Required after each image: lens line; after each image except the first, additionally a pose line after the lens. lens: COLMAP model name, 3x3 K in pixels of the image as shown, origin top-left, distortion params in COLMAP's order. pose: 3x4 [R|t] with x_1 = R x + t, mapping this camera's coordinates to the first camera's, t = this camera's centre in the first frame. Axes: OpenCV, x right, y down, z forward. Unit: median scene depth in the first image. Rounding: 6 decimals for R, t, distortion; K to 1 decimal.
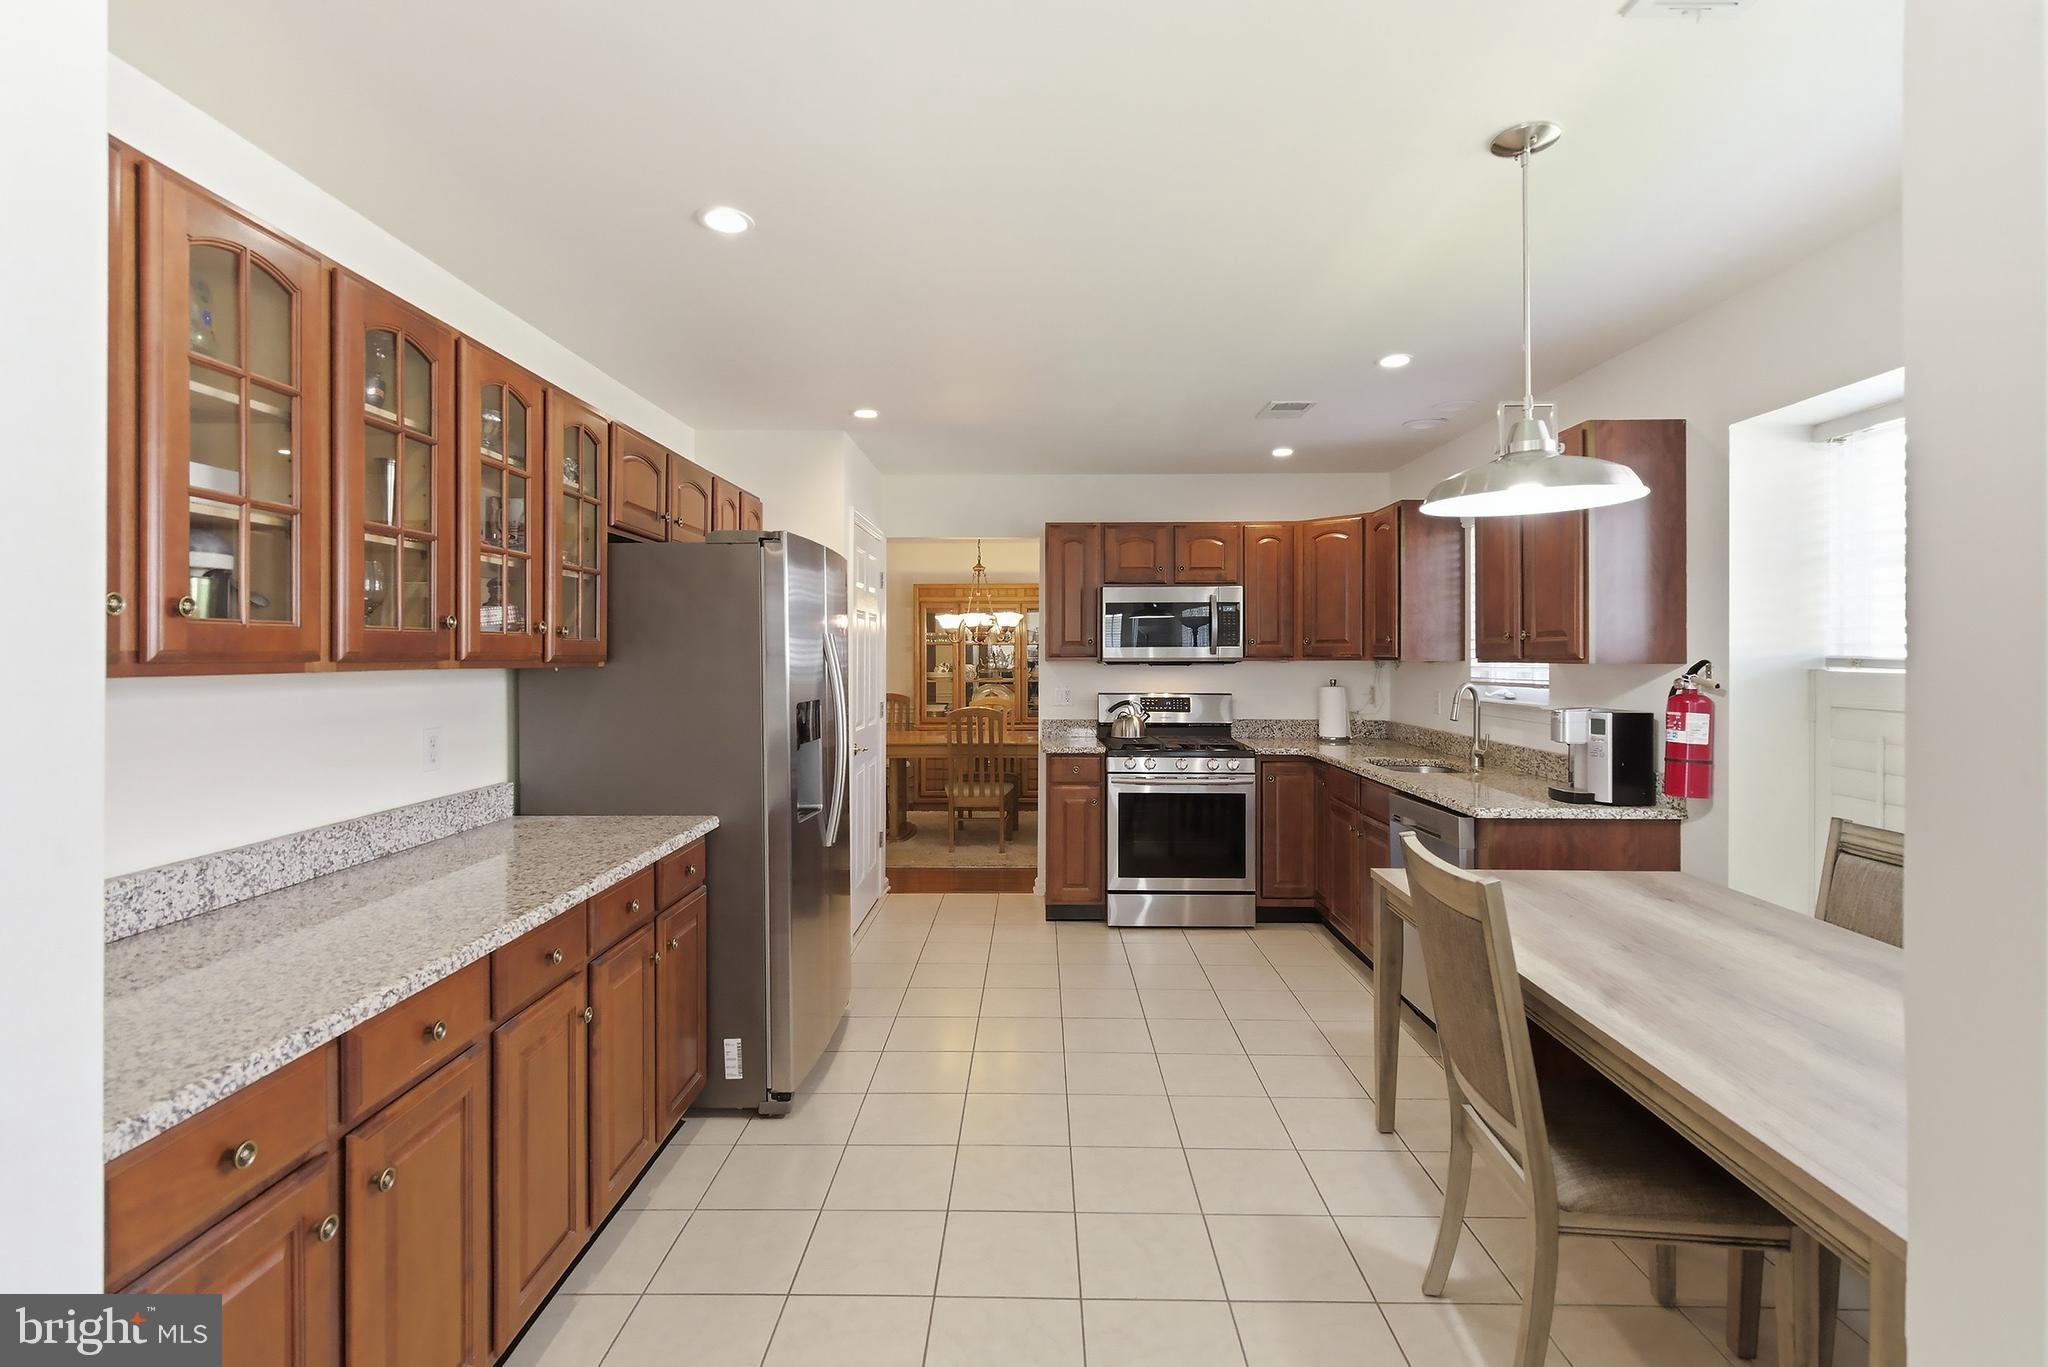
lens RADIAL K [[960.3, 0, 1048.4], [0, 960.3, 657.2], [0, 0, 1]] dist [0.007851, -0.003611]
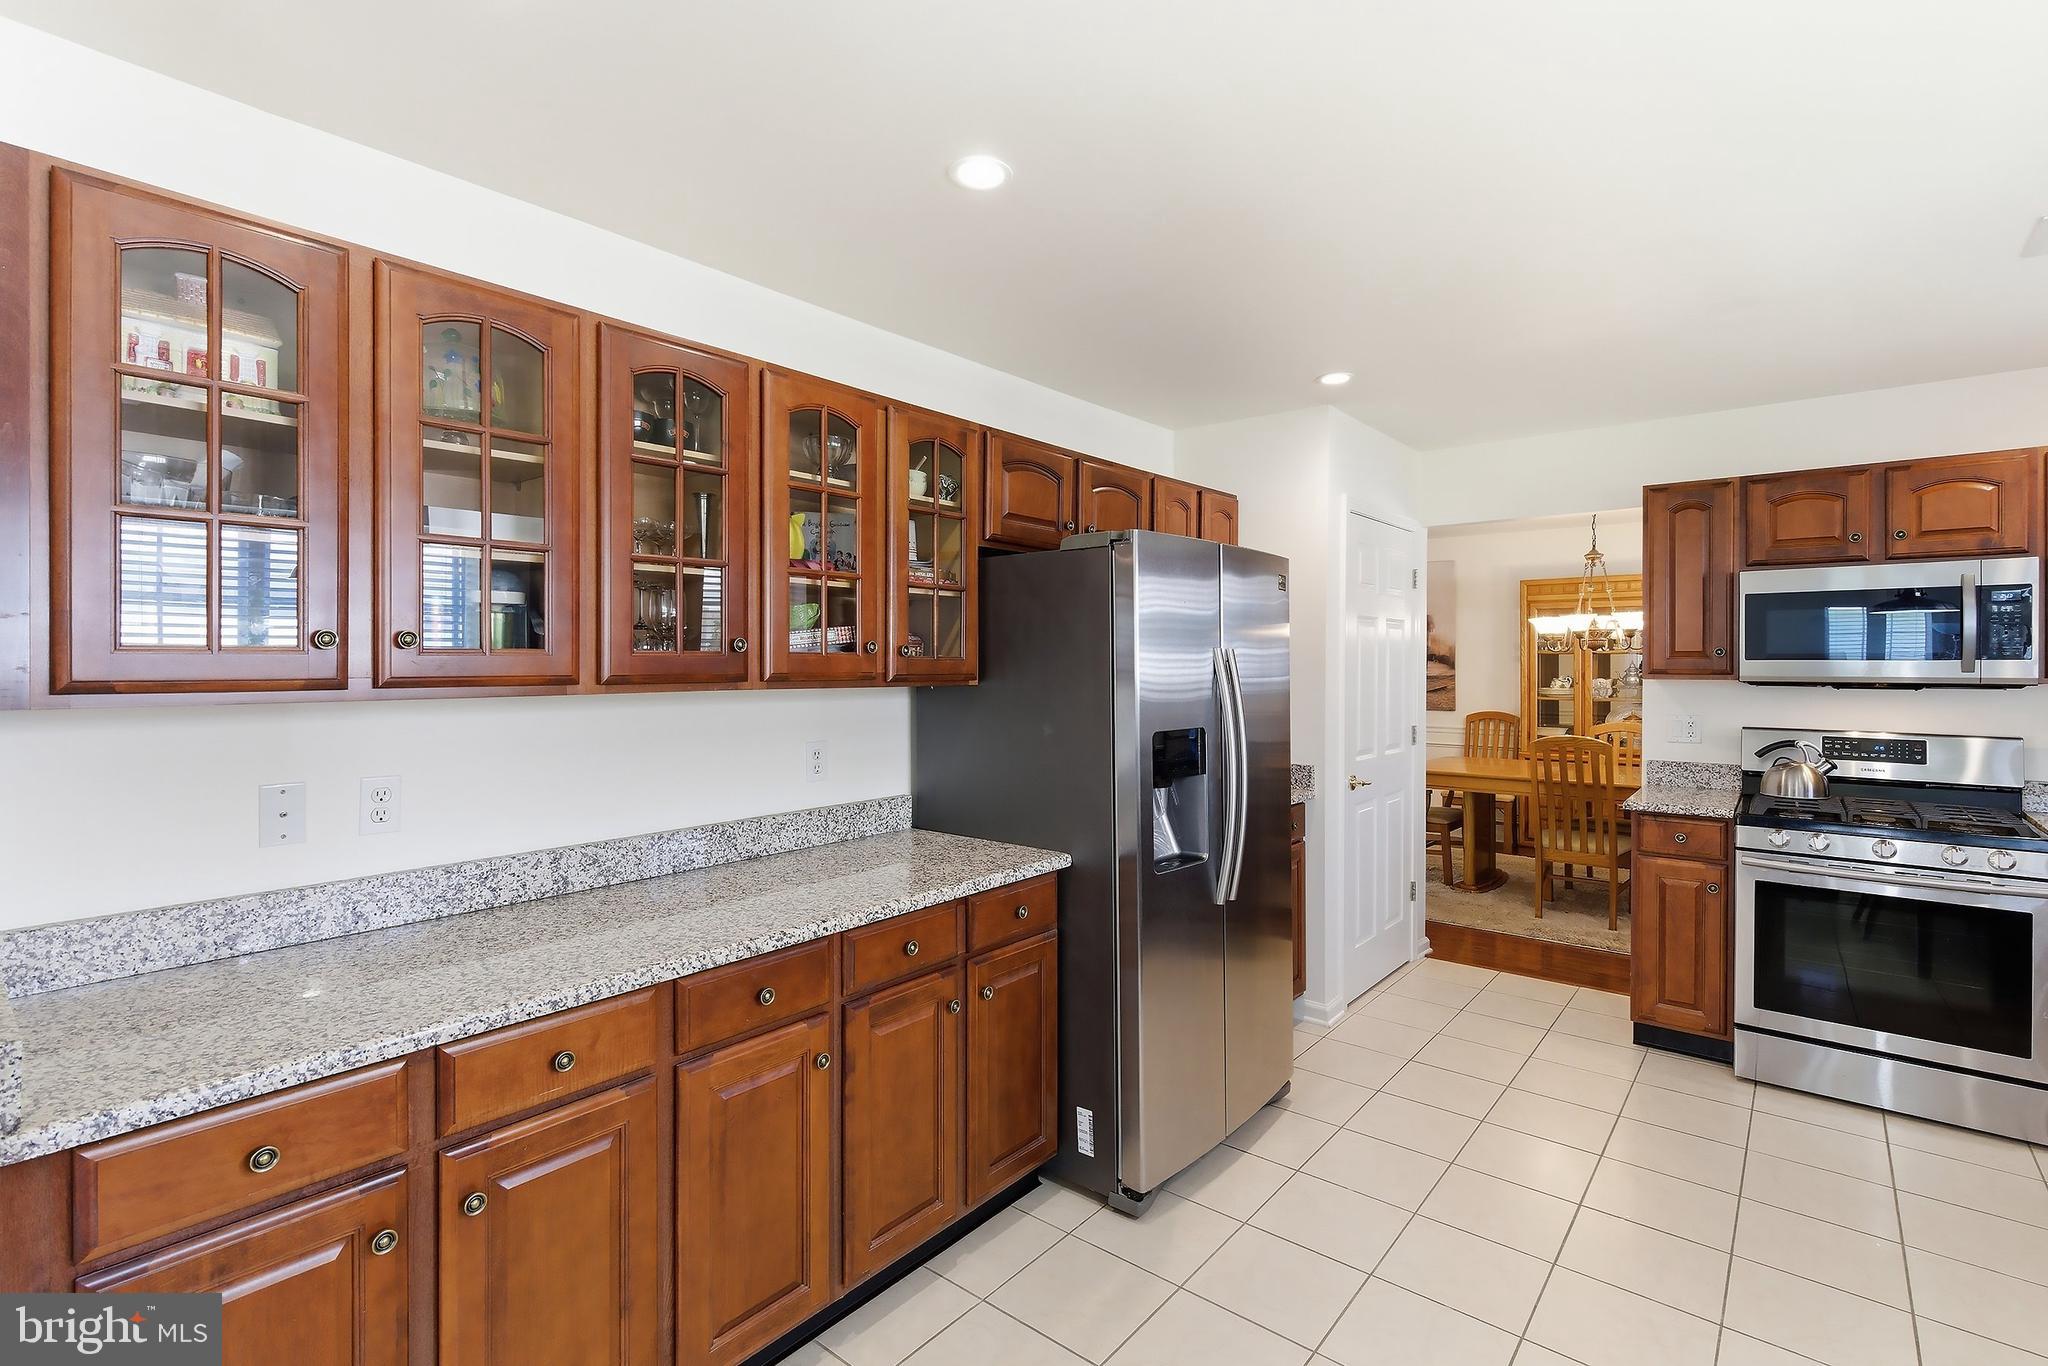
lens RADIAL K [[960.3, 0, 1034.7], [0, 960.3, 664.3], [0, 0, 1]] dist [0.007851, -0.003611]
pose [[0.769680, 0.005474, -0.638407, 0.130143], [-0.004168, 0.999985, 0.003549, -0.009496], [0.638417, -0.000071, 0.769691, 0.190874]]
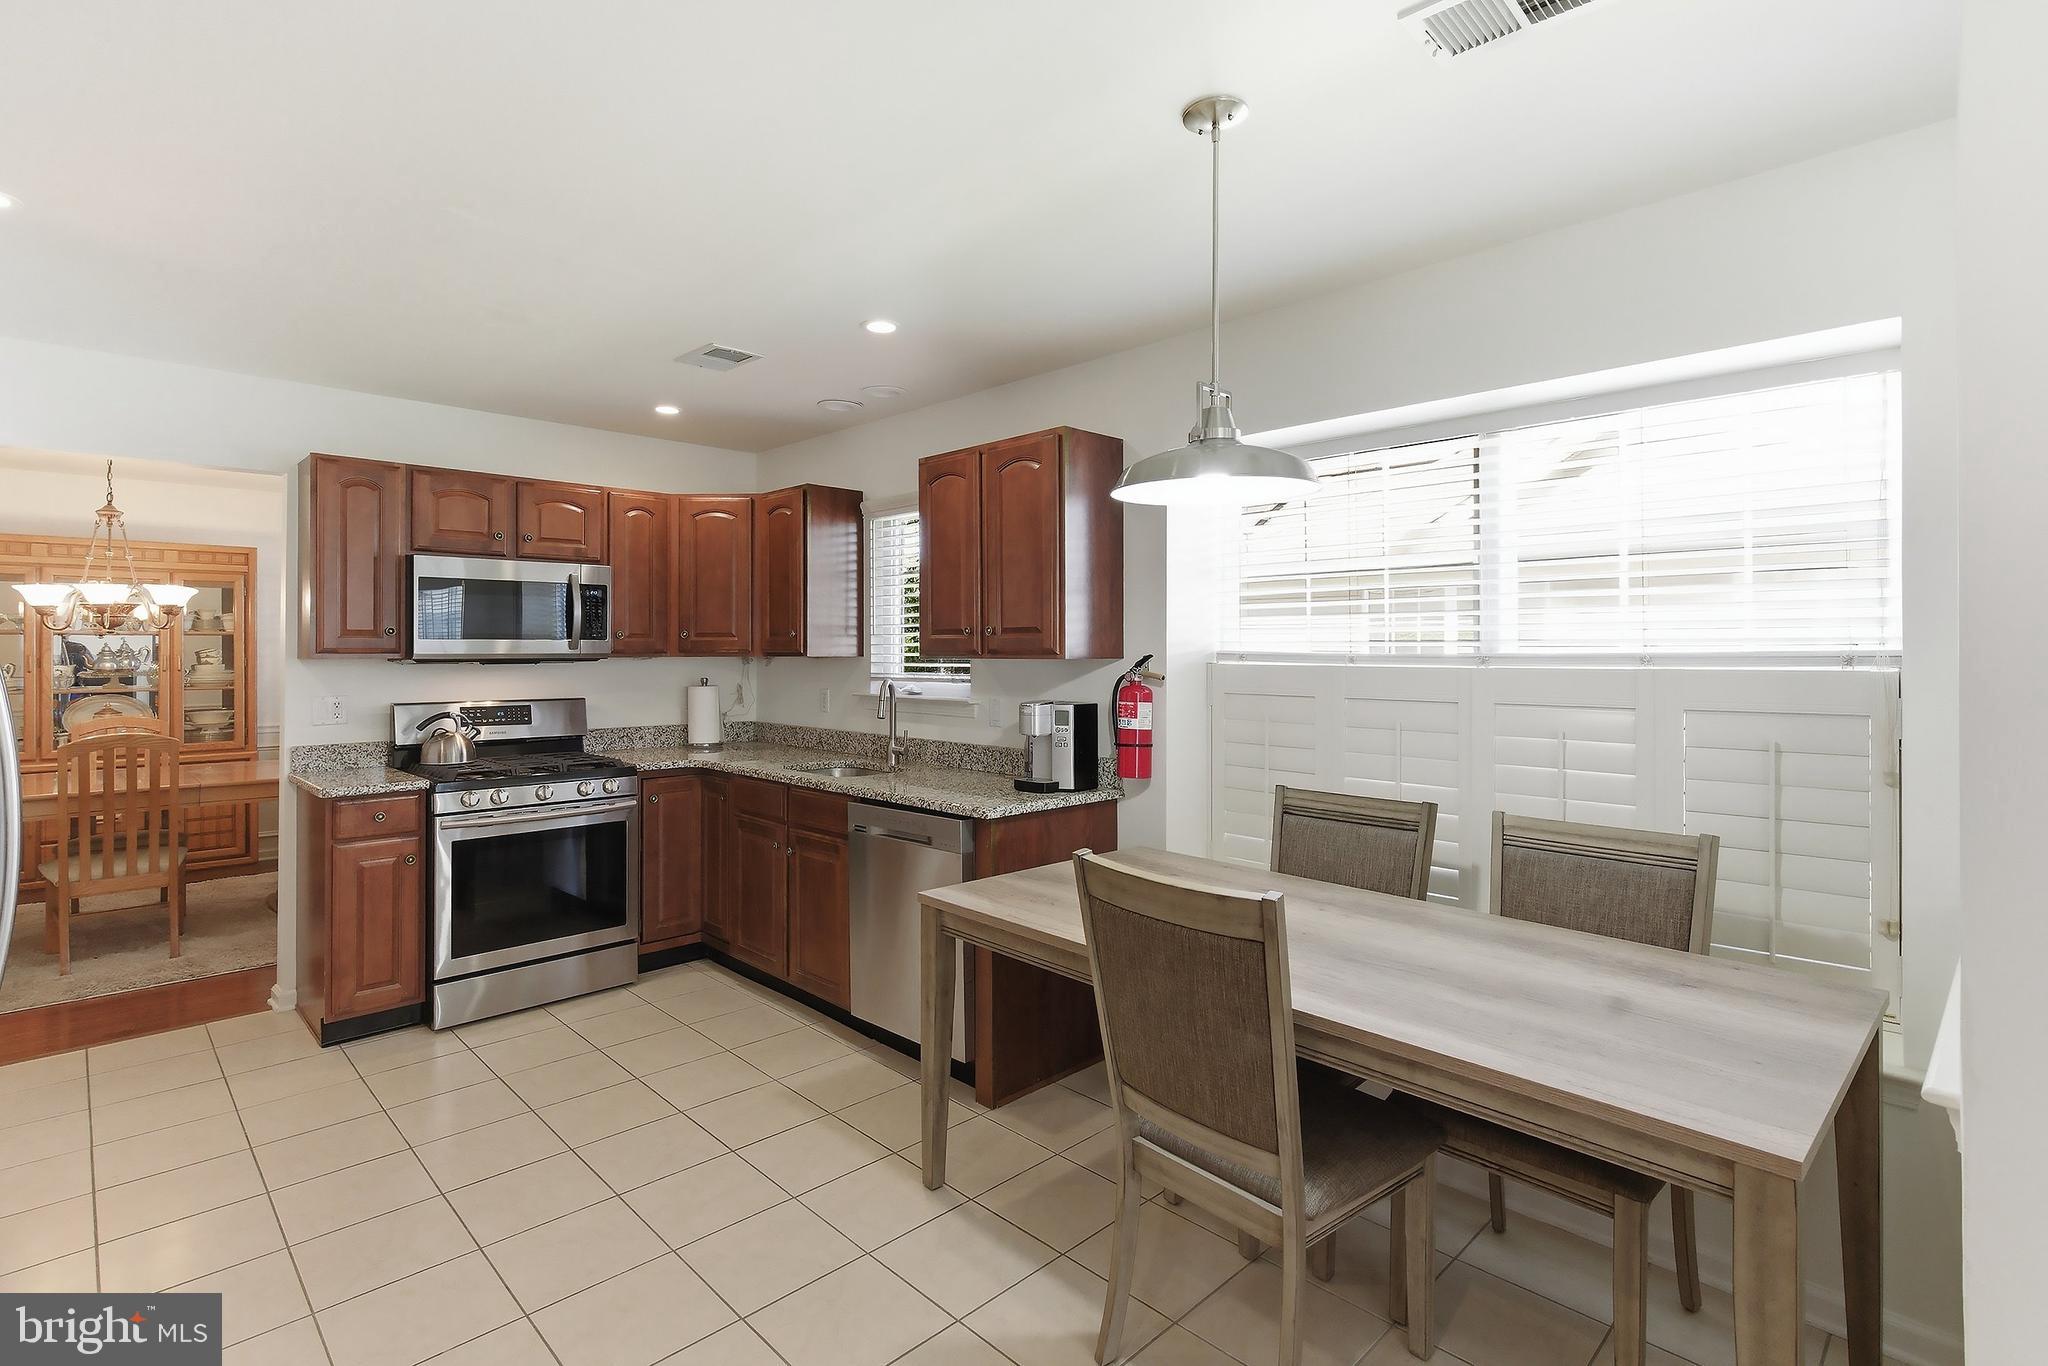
lens RADIAL K [[960.3, 0, 1040.2], [0, 960.3, 651.8], [0, 0, 1]] dist [0.007851, -0.003611]
pose [[0.712699, -0.000604, 0.701469, -0.136217], [0.001246, 0.999999, -0.000405, -0.000328], [-0.701469, 0.001163, 0.712699, 0.198210]]
